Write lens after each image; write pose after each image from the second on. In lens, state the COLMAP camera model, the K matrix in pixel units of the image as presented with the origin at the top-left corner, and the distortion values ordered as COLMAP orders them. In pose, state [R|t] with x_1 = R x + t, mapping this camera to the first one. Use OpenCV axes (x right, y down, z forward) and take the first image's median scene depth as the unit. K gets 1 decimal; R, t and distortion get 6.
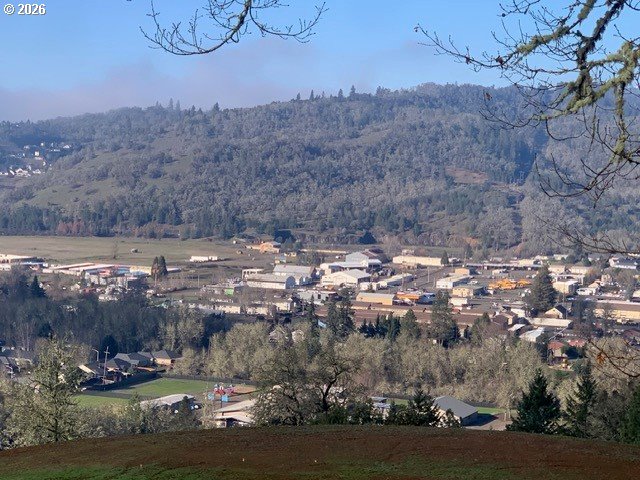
lens RADIAL K [[1712.1, 0, 320.2], [0, 1712.1, 238.8], [0, 0, 1]] dist [0.074661, 0.000000]
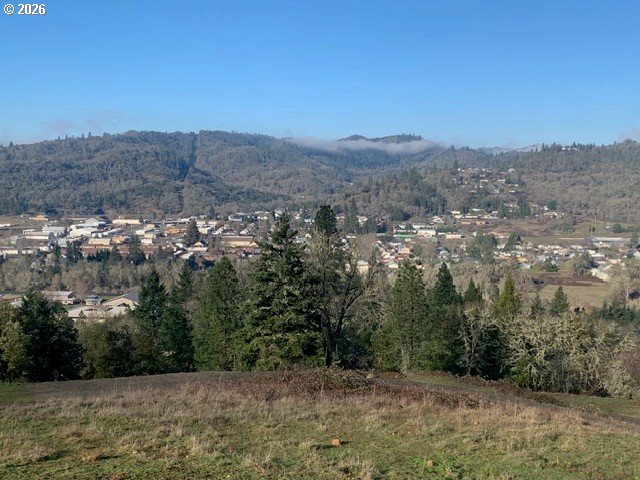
lens RADIAL K [[739.3, 0, 332.2], [0, 739.3, 247.7], [0, 0, 1]] dist [-0.033485, 0.000000]
pose [[0.956264, -0.055304, 0.287231, 0.039283], [0.045170, 0.998105, 0.041795, 0.017872], [-0.288998, -0.026993, 0.956949, 0.166879]]
